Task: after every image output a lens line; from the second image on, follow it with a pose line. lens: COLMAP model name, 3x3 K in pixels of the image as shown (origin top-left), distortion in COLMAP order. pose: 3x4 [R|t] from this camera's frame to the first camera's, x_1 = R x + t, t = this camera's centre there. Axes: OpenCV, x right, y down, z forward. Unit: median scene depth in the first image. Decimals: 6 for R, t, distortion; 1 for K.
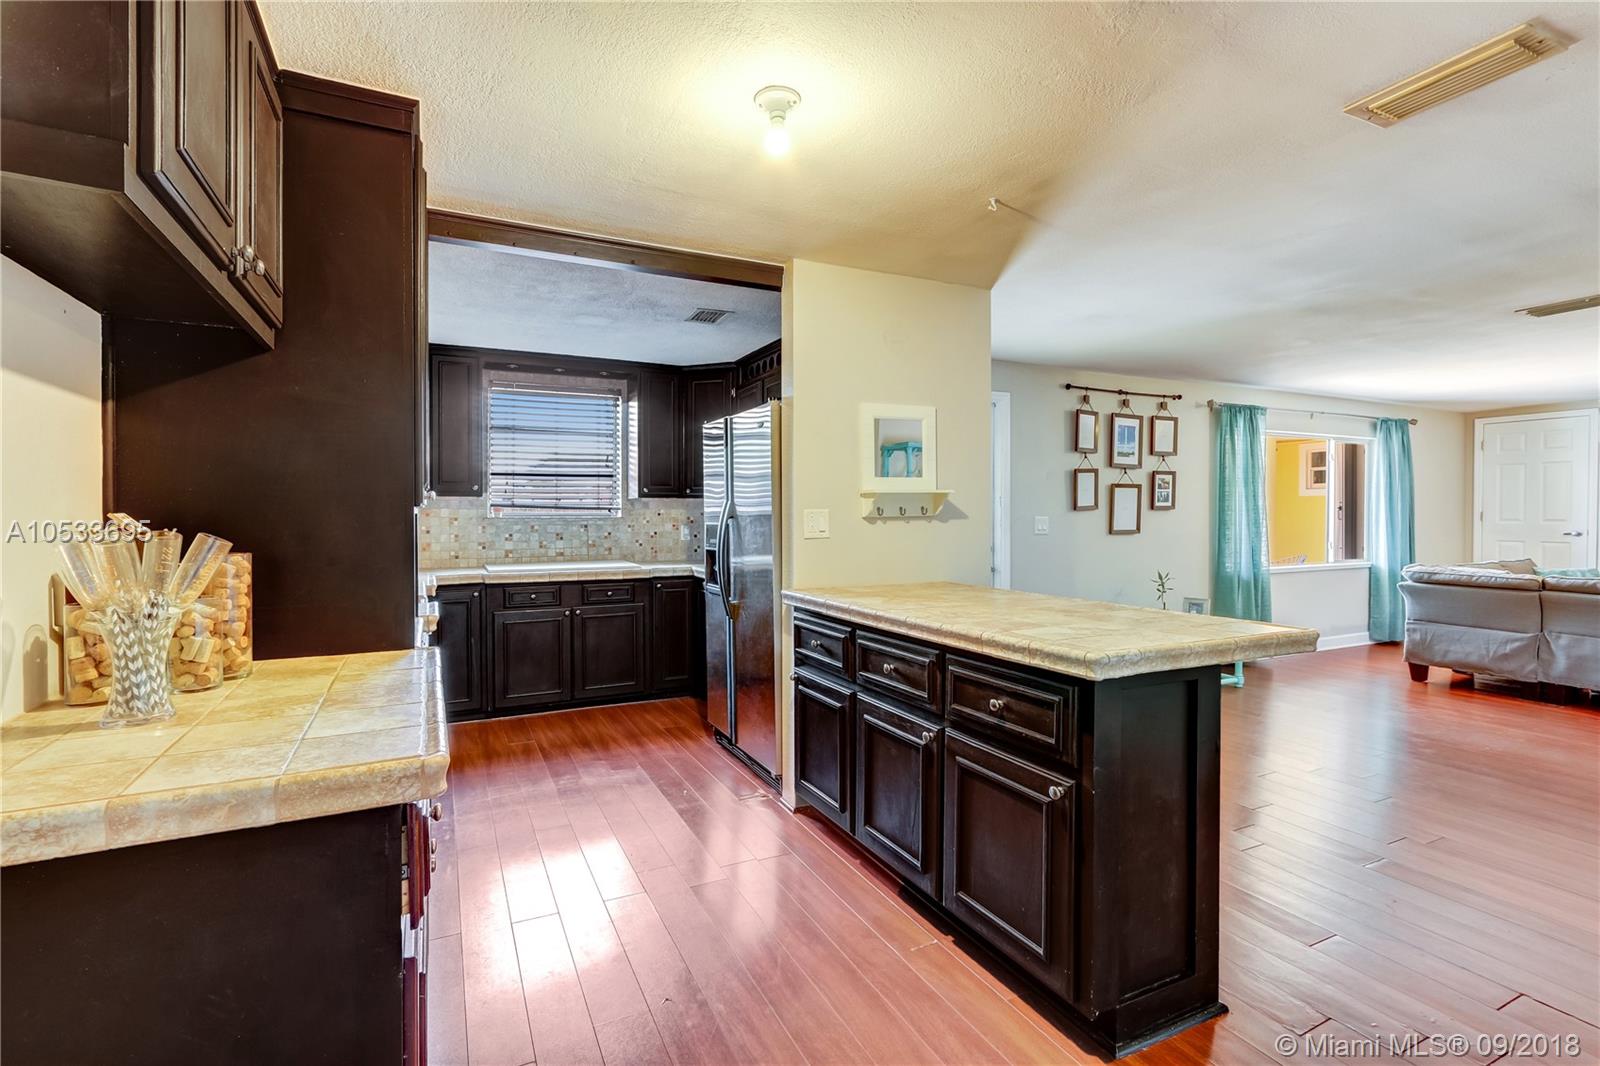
lens RADIAL K [[734.4, 0, 796.0], [0, 734.4, 521.8], [0, 0, 1]] dist [0.003043, 0.000097]
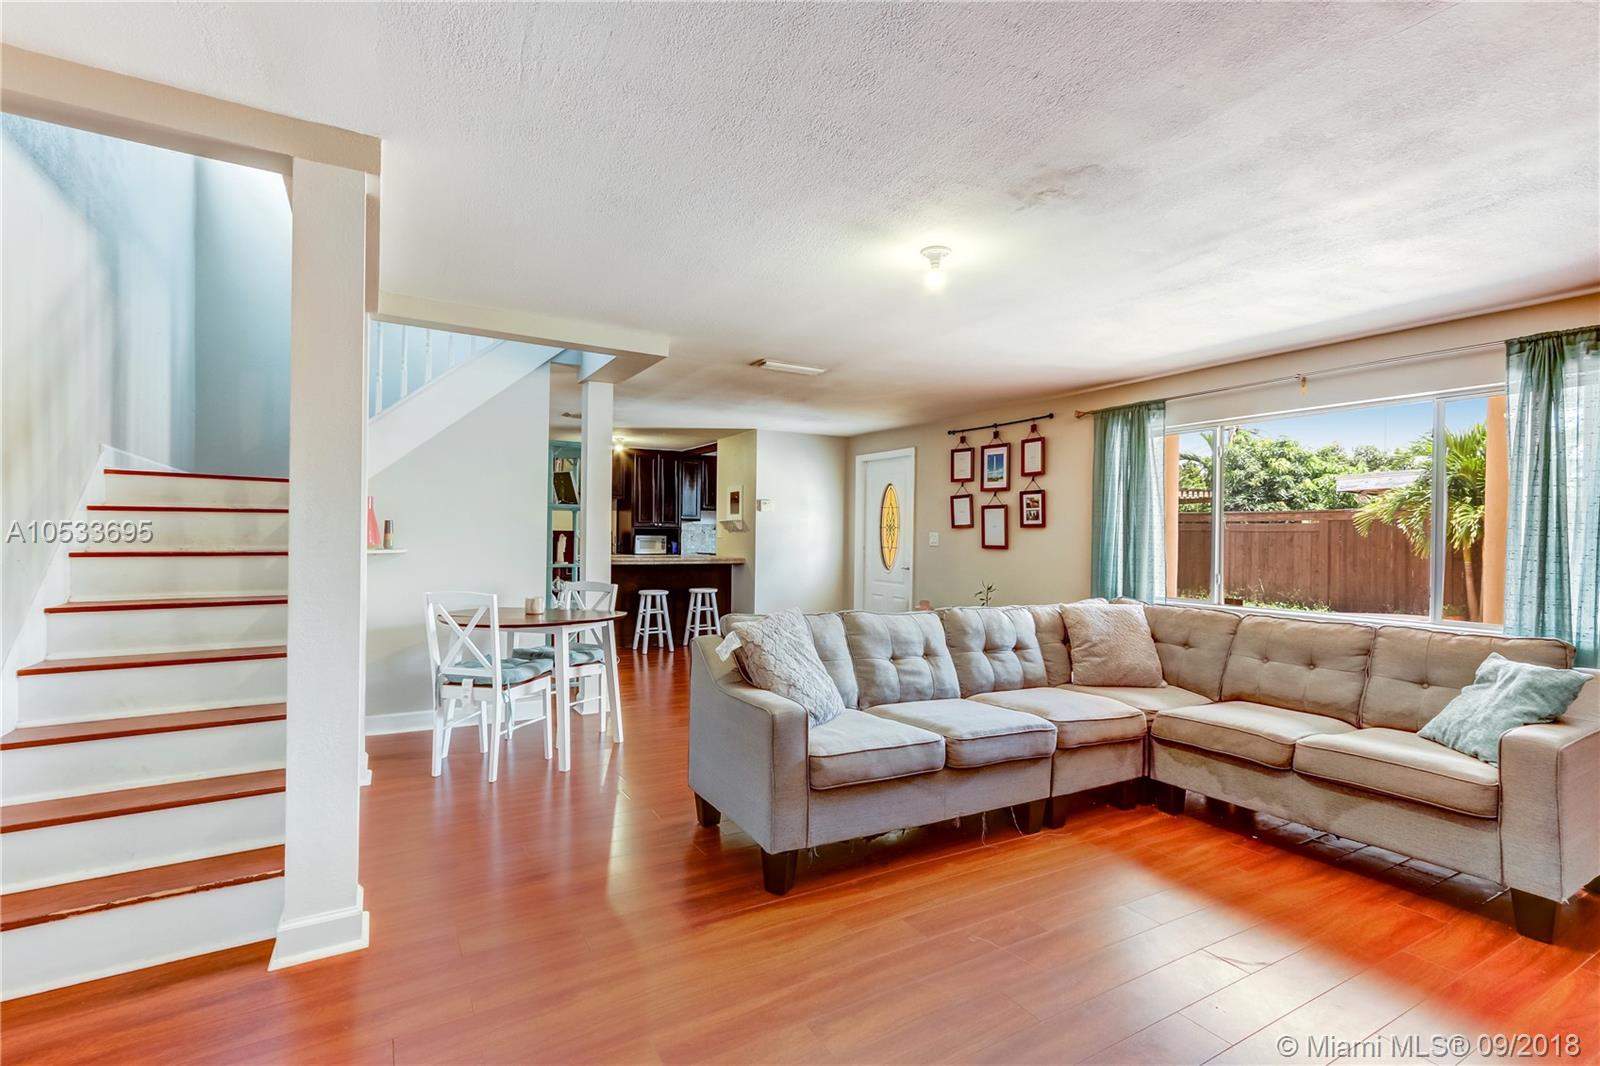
lens RADIAL K [[734.4, 0, 790.4], [0, 734.4, 530.0], [0, 0, 1]] dist [0.003043, 0.000097]
pose [[0.064875, -0.000728, -0.997893, 1.560340], [-0.024903, 0.999687, -0.002348, -0.002063], [0.997583, 0.025003, 0.064836, 0.605565]]
